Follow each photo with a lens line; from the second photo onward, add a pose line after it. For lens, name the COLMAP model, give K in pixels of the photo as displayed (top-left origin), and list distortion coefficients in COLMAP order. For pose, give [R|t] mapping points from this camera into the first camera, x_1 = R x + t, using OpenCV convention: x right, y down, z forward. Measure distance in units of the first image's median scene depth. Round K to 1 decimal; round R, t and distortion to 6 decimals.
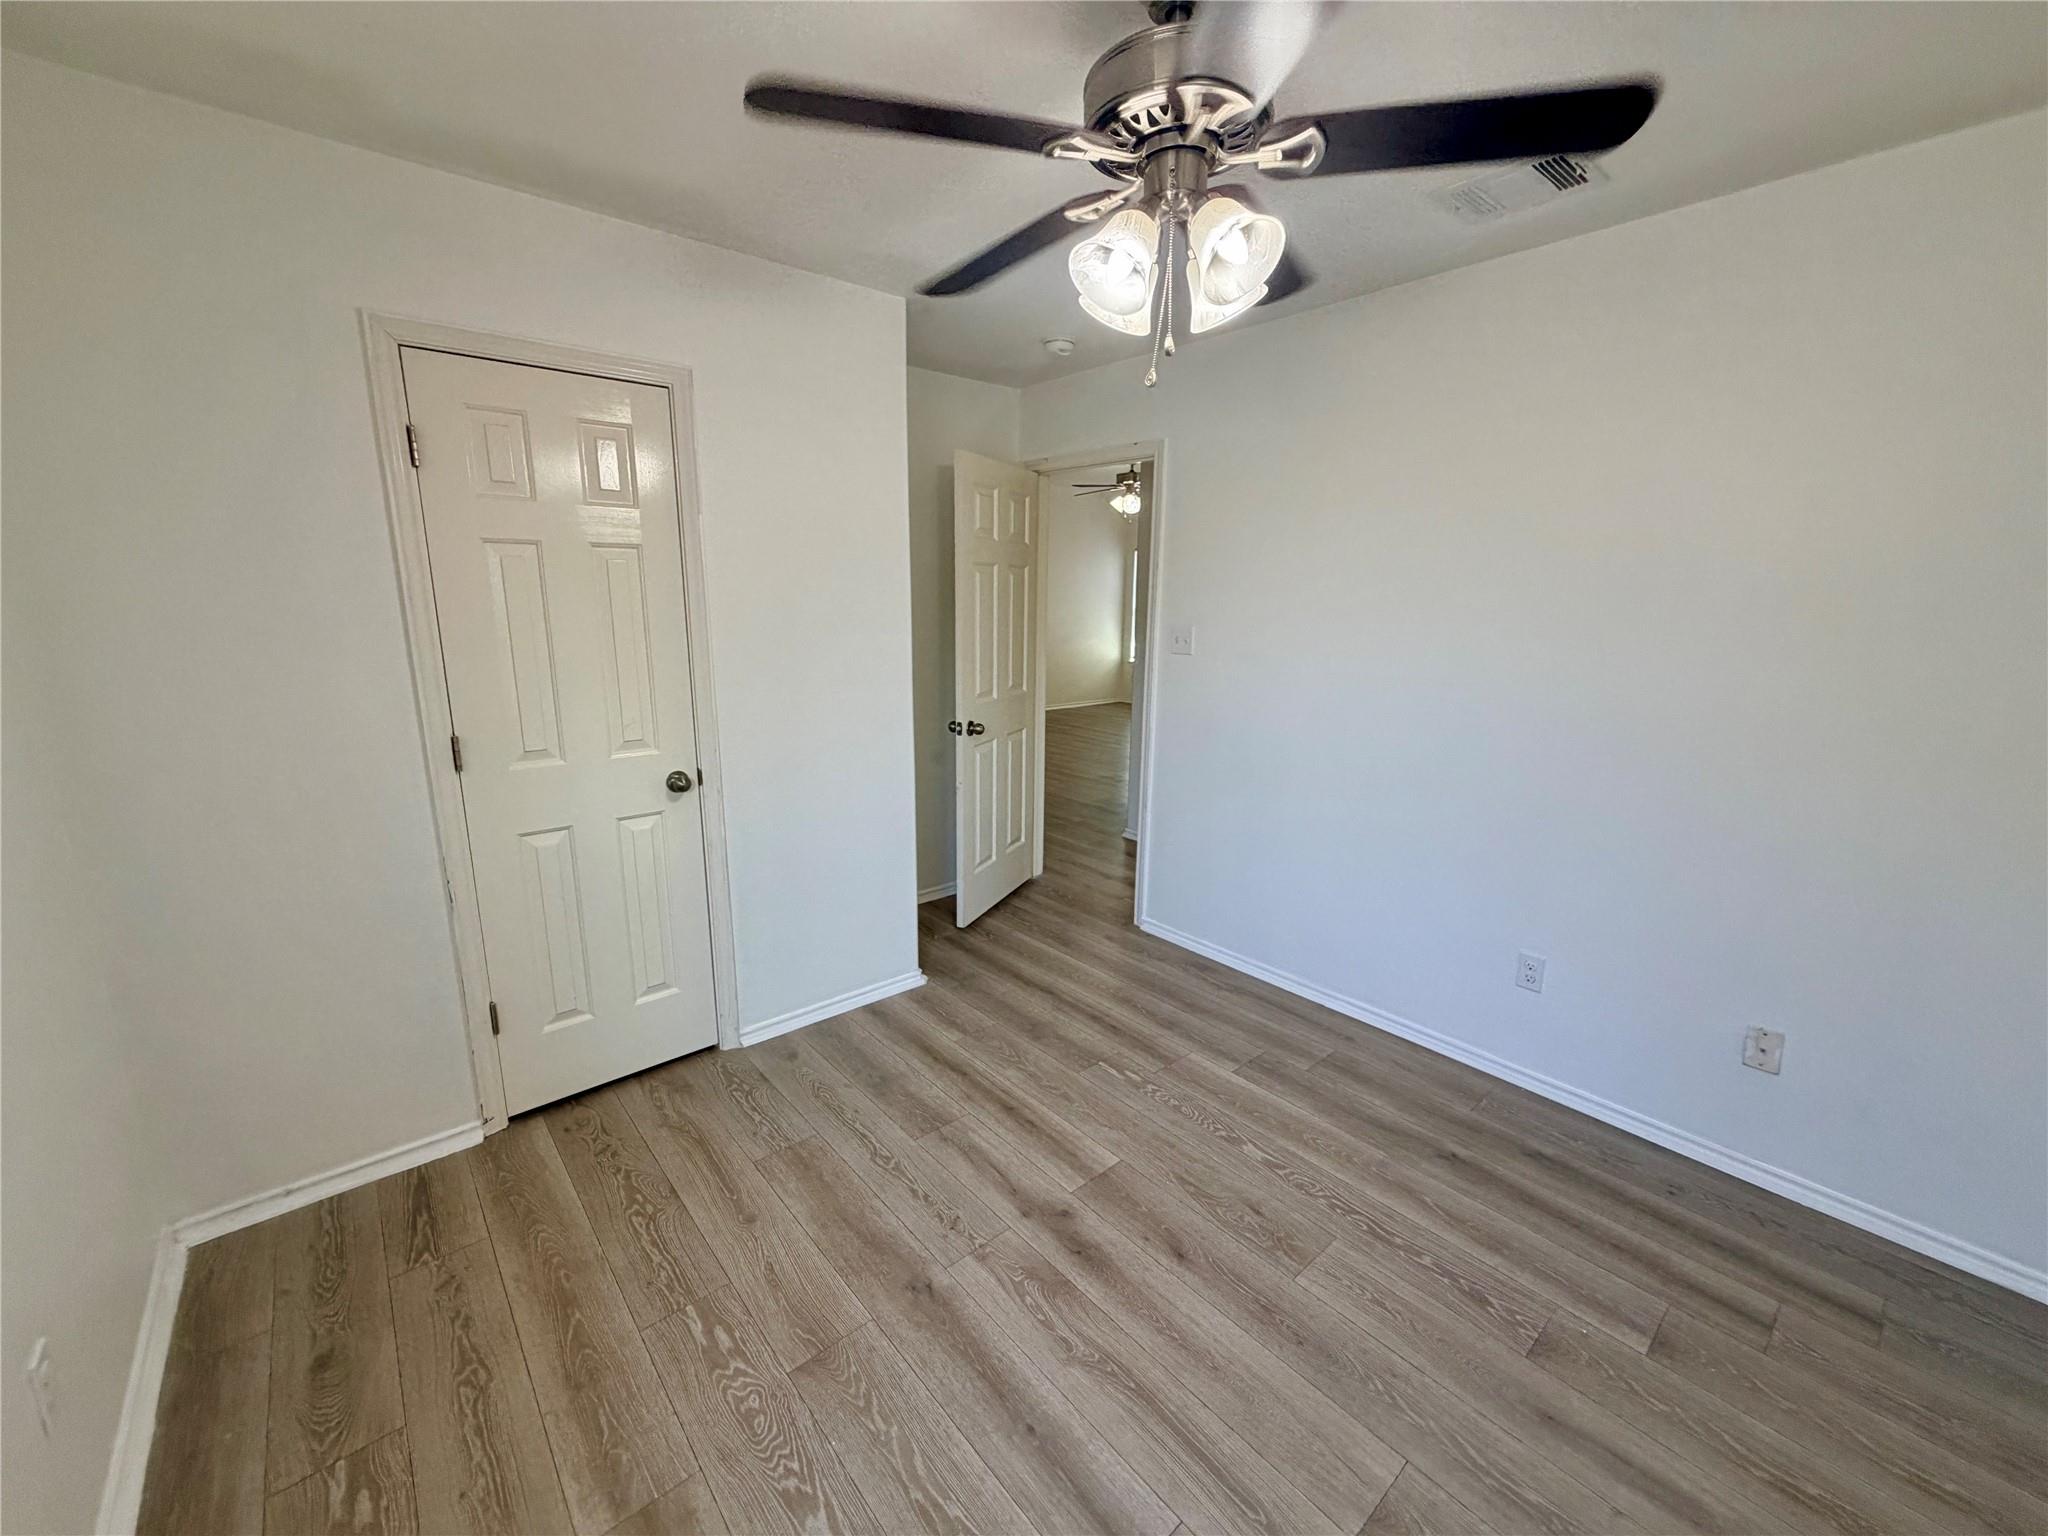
lens RADIAL K [[818.7, 0, 1024.1], [0, 818.7, 767.5], [0, 0, 1]] dist [-0.000469, -0.000742]
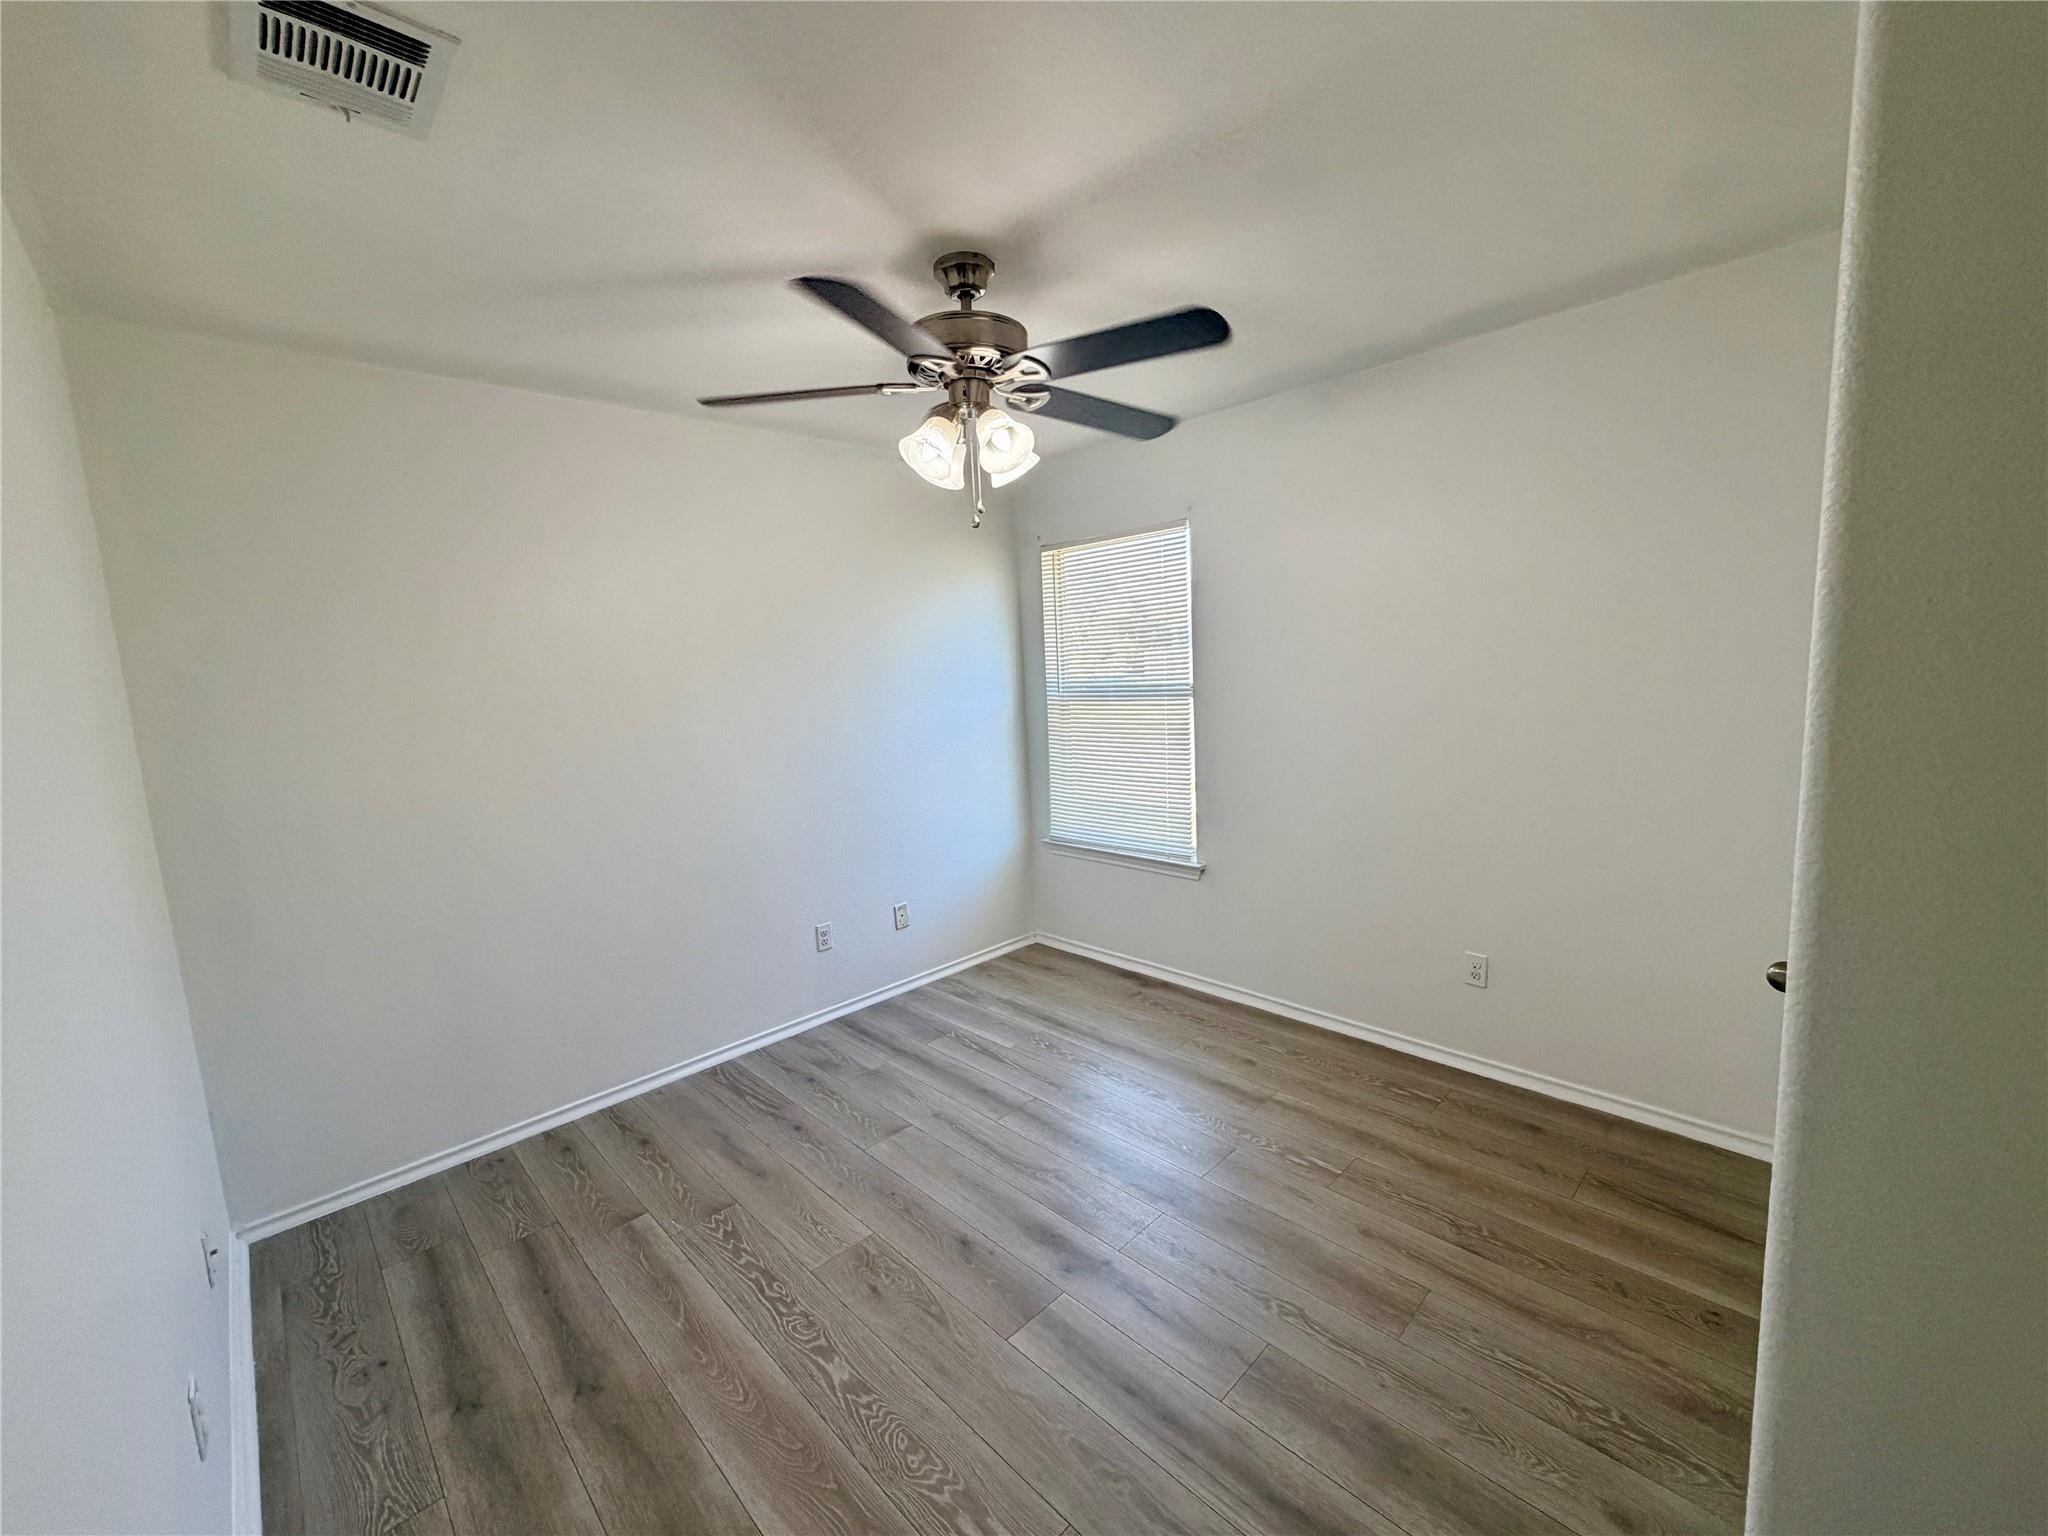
lens RADIAL K [[818.7, 0, 1015.2], [0, 818.7, 764.9], [0, 0, 1]] dist [-0.000469, -0.000742]
pose [[-0.997582, 0.049255, -0.049032, 0.139329], [0.030535, 0.944386, 0.327418, -0.383223], [0.062432, 0.325129, -0.943607, 1.806744]]
